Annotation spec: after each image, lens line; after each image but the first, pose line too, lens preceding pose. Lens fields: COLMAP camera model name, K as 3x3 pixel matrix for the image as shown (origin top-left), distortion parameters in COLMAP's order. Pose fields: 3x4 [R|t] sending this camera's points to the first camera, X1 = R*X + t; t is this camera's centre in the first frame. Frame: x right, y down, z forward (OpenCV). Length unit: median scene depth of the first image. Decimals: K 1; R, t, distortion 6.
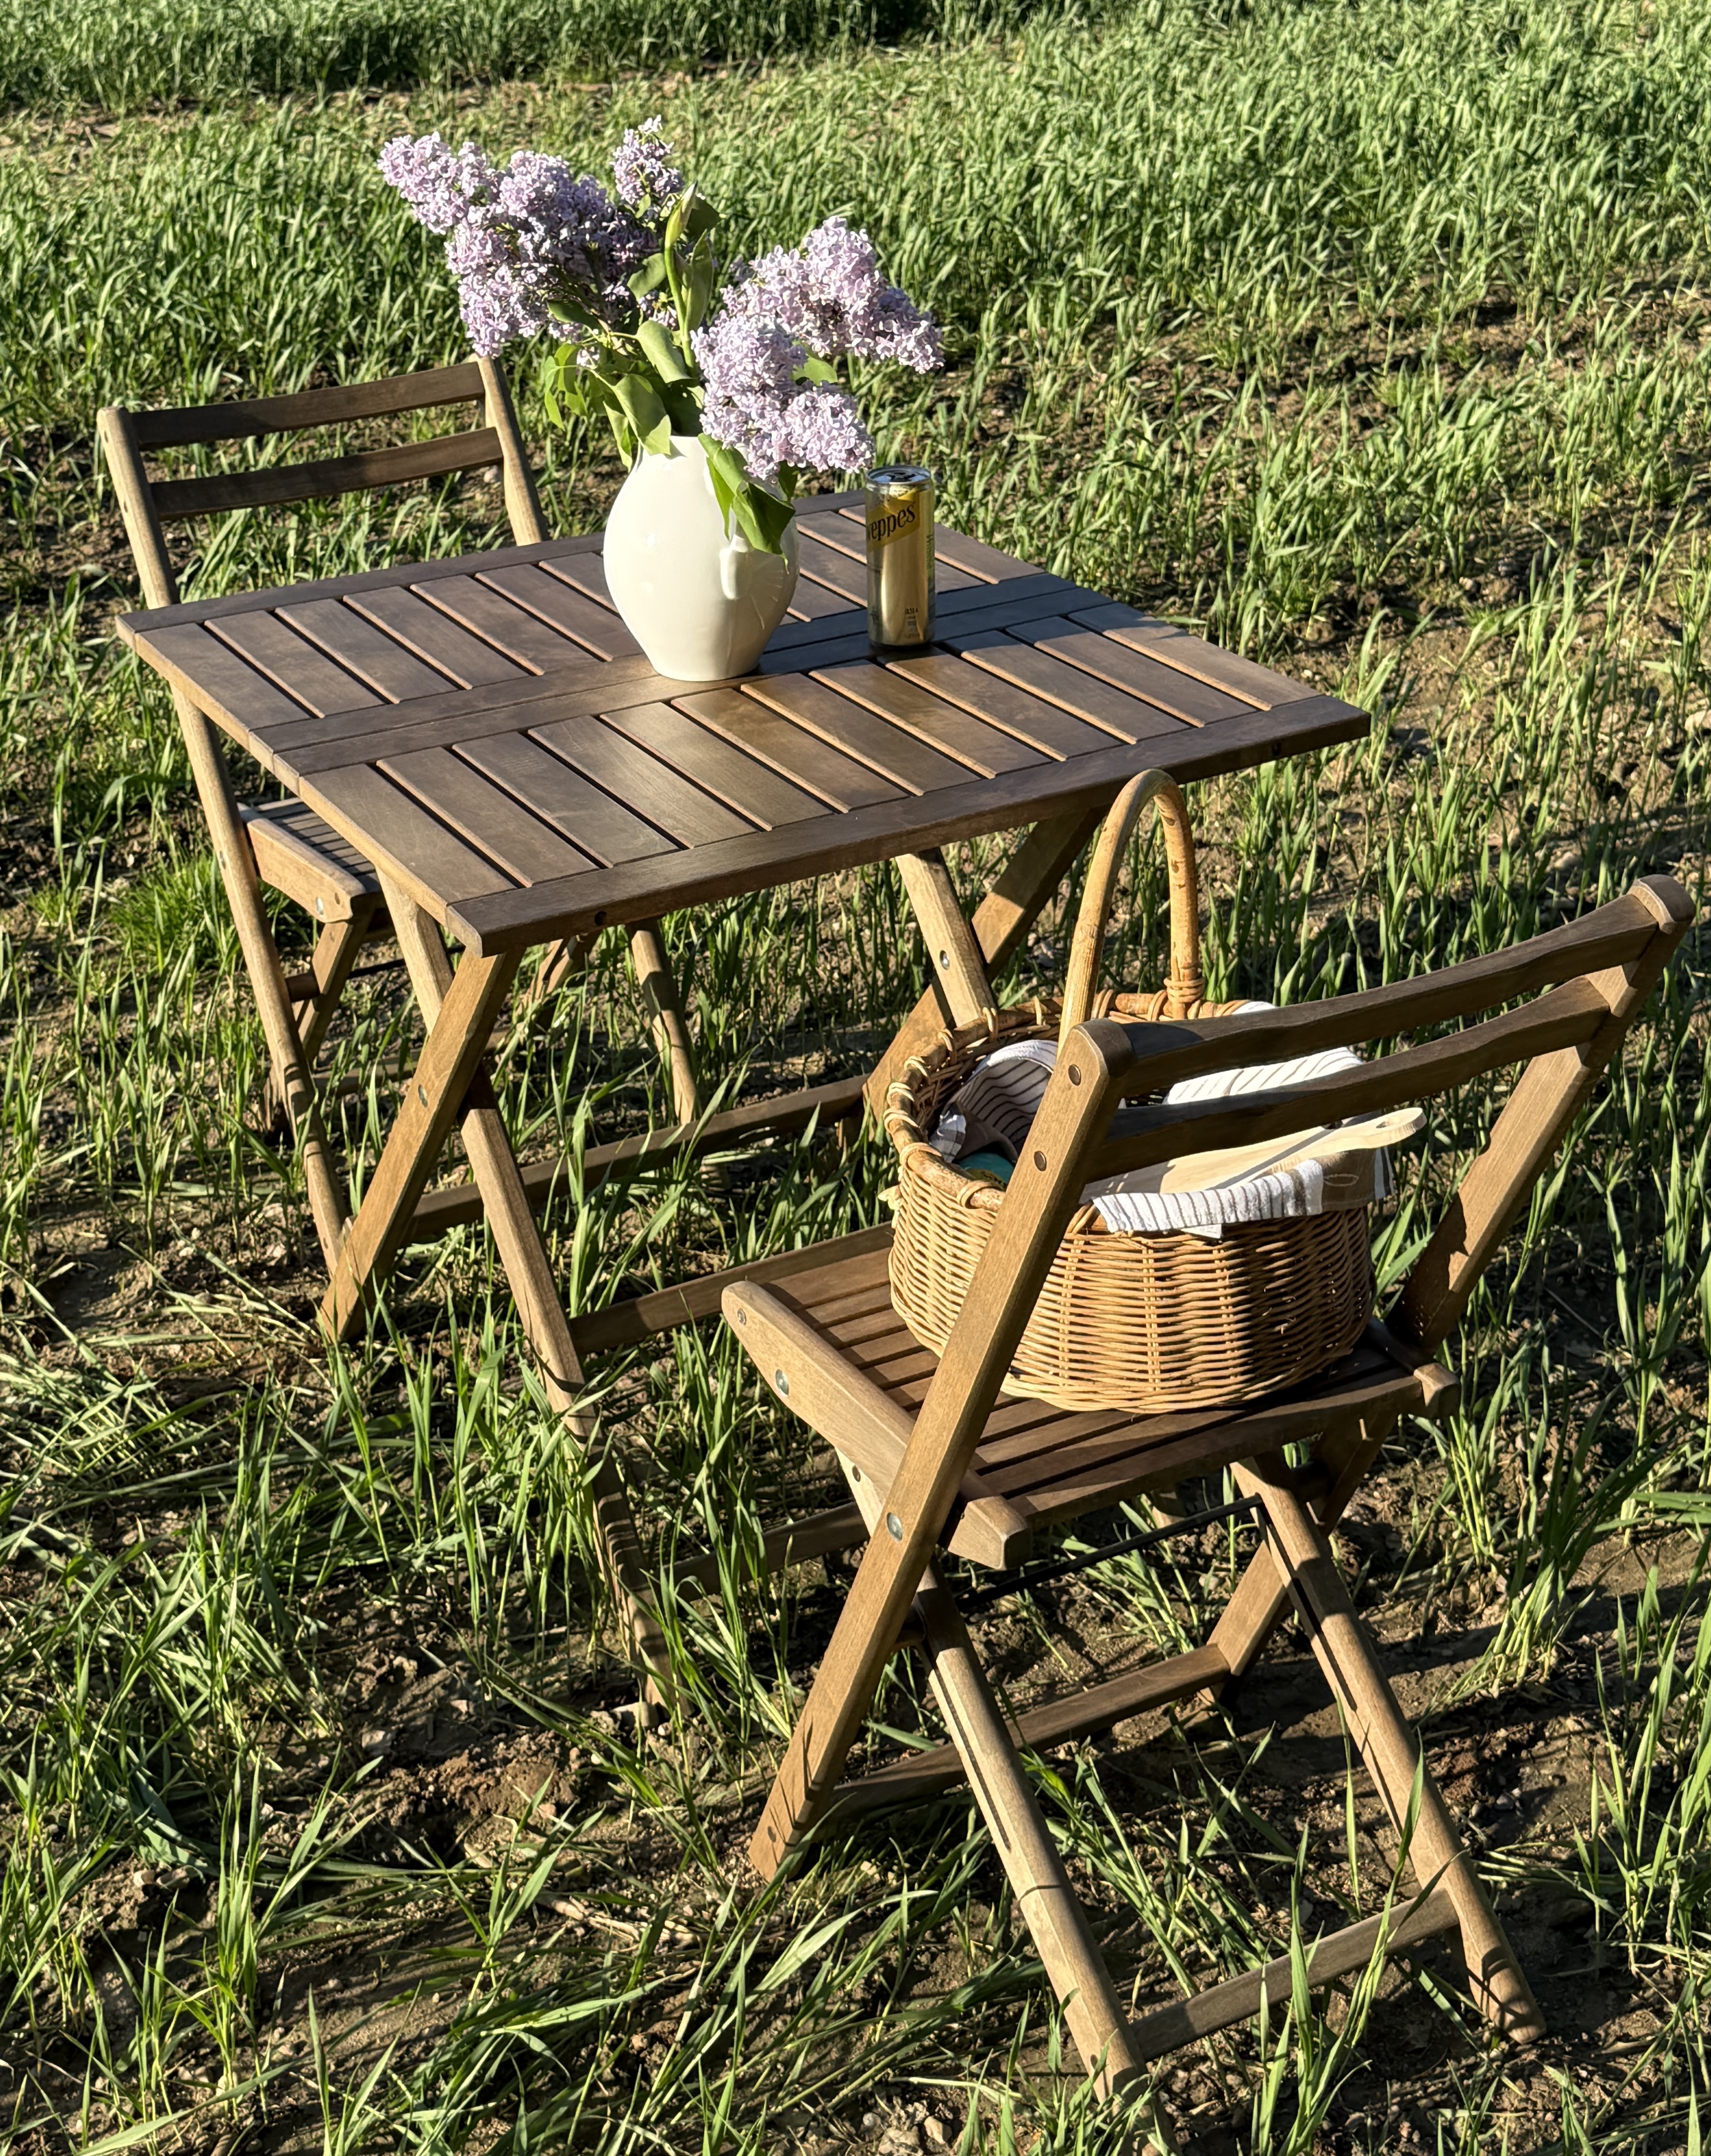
lens RADIAL K [[3015.4, 0, 830.4], [0, 3015.4, 952.7], [0, 0, 1]] dist [0.092955, 0.000000]
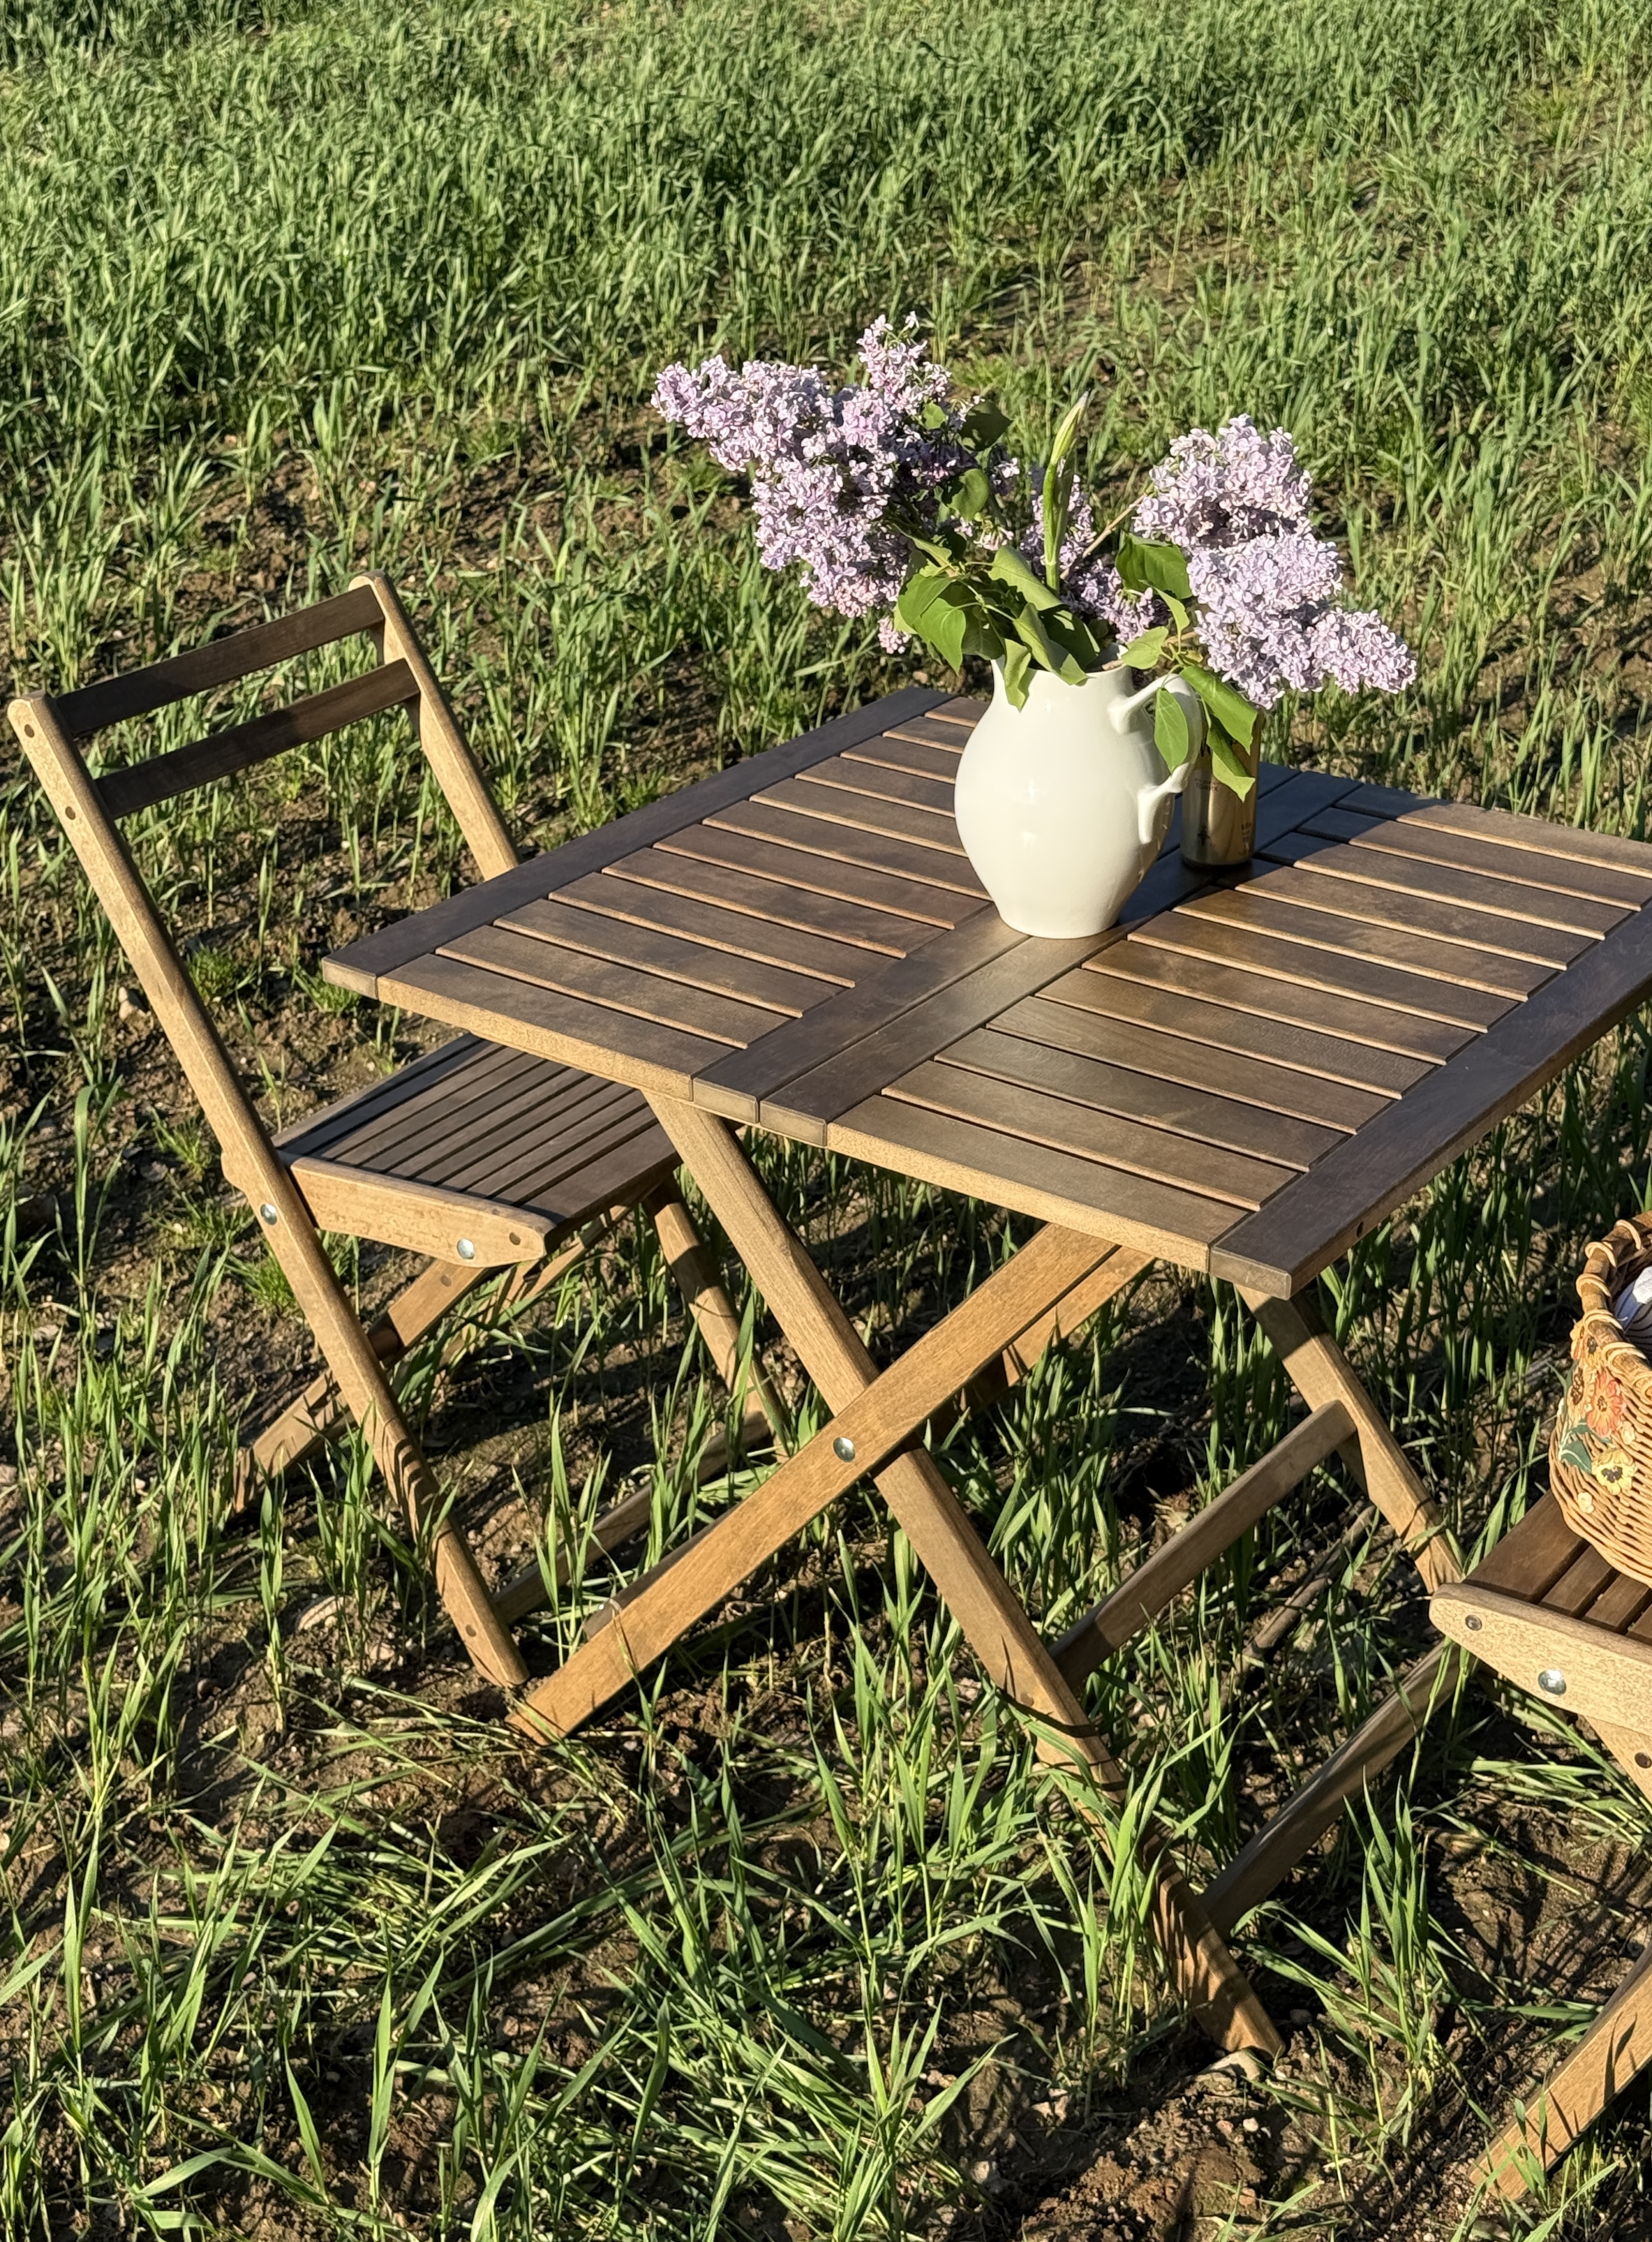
lens RADIAL K [[3182.8, 0, 816.1], [0, 3182.8, 1138.2], [0, 0, 1]] dist [0.099244, 0.000000]
pose [[0.910542, -0.174403, 0.374829, -0.487803], [0.160591, 0.984673, 0.068043, -0.109188], [-0.380951, -0.001762, 0.924594, 0.150577]]
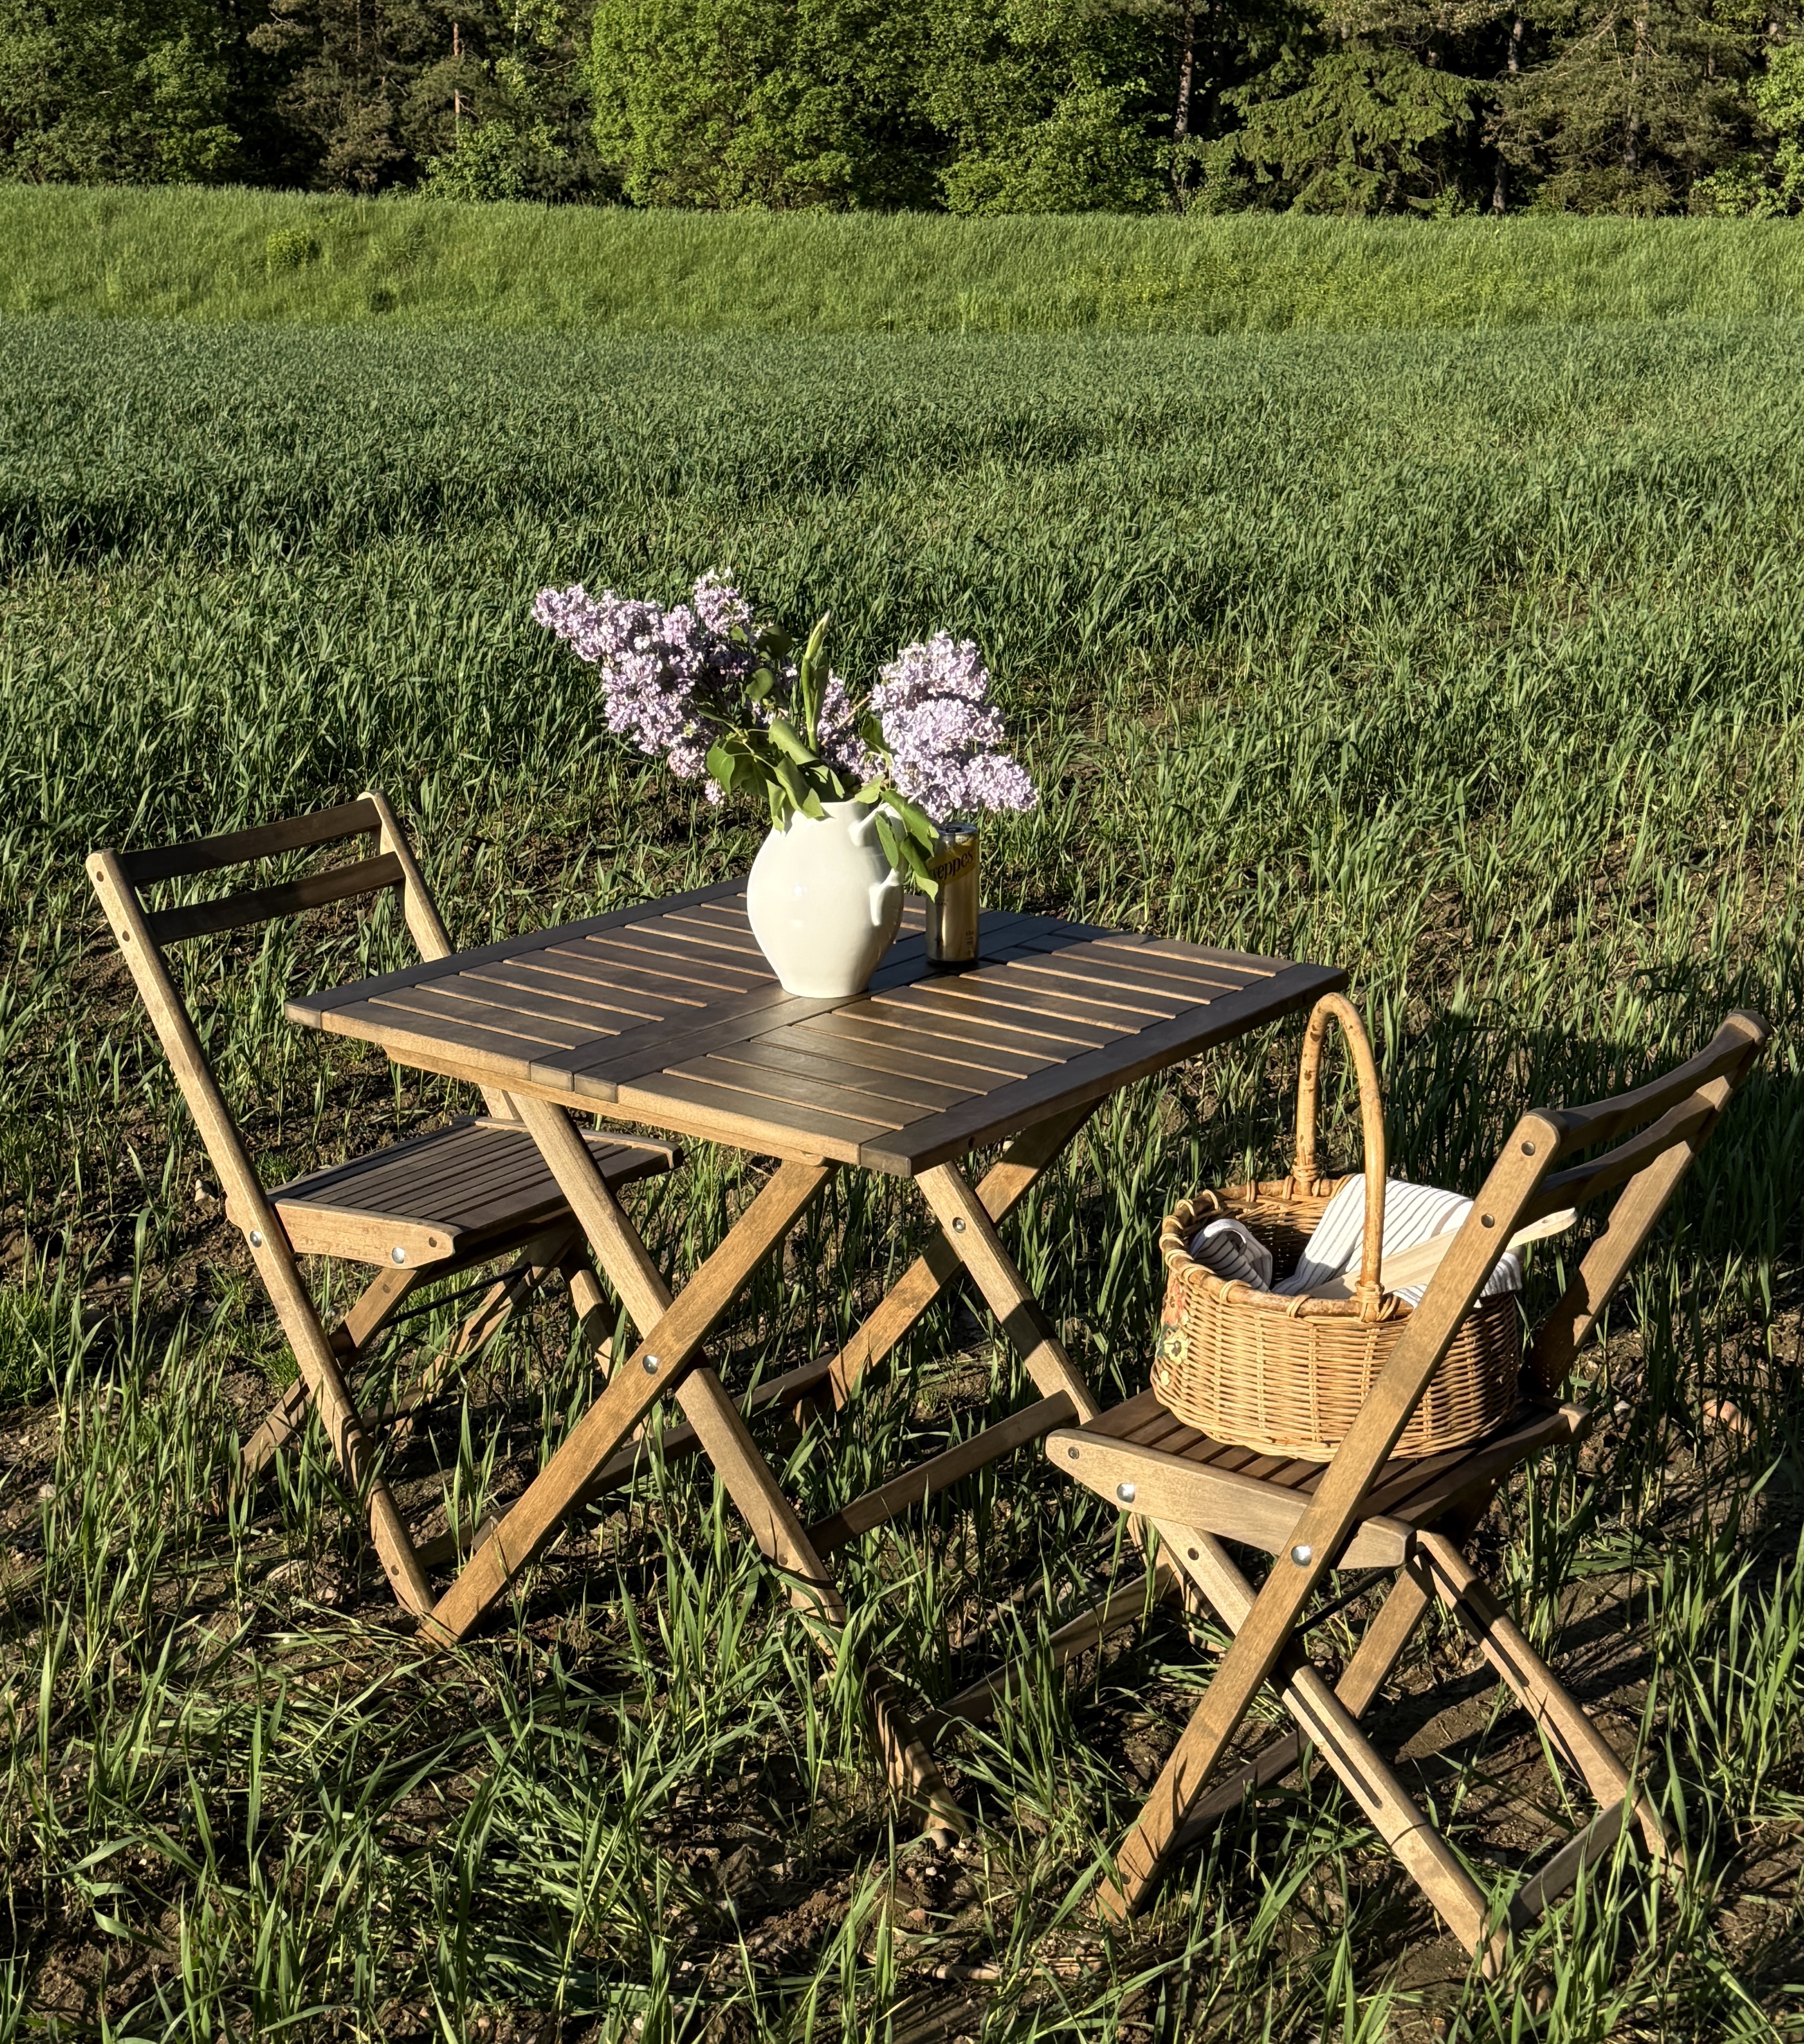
lens RADIAL K [[3062.1, 0, 930.5], [0, 3062.1, 1021.3], [0, 0, 1]] dist [0.118415, 0.000000]
pose [[0.918197, -0.085819, 0.386715, -0.503307], [0.143258, 0.982113, -0.122196, 0.080380], [-0.369311, 0.167600, 0.914068, -0.171714]]
